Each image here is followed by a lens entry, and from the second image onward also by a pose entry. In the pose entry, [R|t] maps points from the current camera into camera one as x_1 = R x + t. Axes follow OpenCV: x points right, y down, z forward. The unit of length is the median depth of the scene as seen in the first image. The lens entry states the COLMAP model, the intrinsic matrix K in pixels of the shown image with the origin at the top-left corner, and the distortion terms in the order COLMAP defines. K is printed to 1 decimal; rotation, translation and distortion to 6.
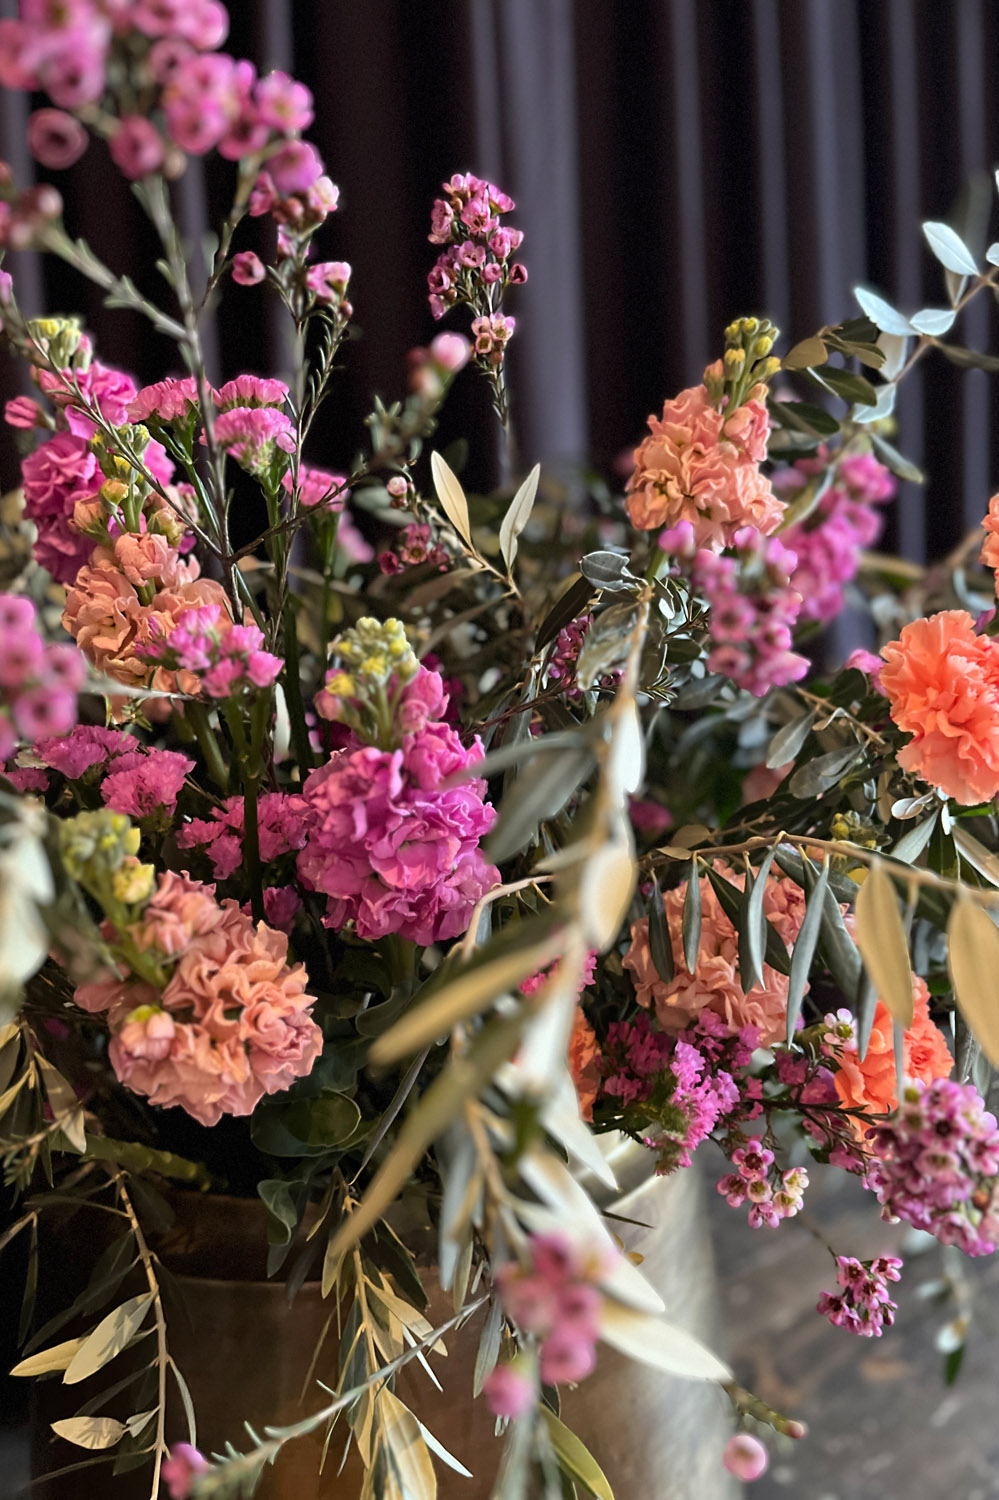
lens RADIAL K [[1121.9, 0, 499.2], [0, 1121.9, 752.9], [0, 0, 1]] dist [0.063086, 0.000952]
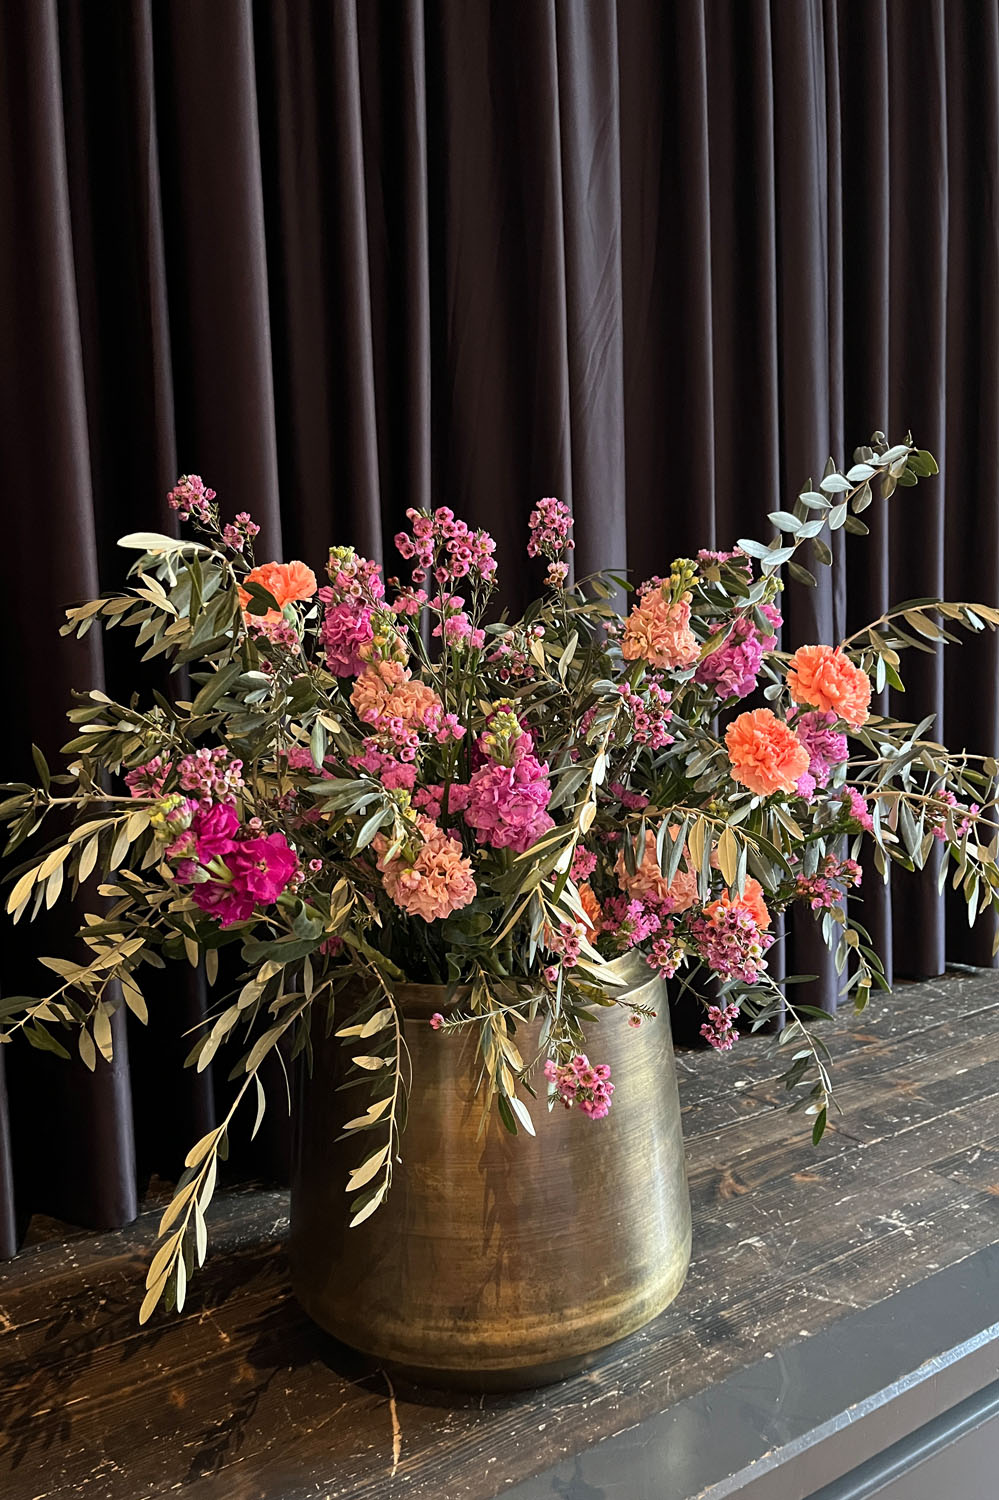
lens RADIAL K [[1121.9, 0, 493.9], [0, 1121.9, 759.0], [0, 0, 1]] dist [0.063086, 0.000952]
pose [[0.997586, 0.022696, -0.065624, 0.025344], [-0.022453, 0.999738, 0.004442, -0.026589], [0.065707, -0.002957, 0.997835, -1.301582]]
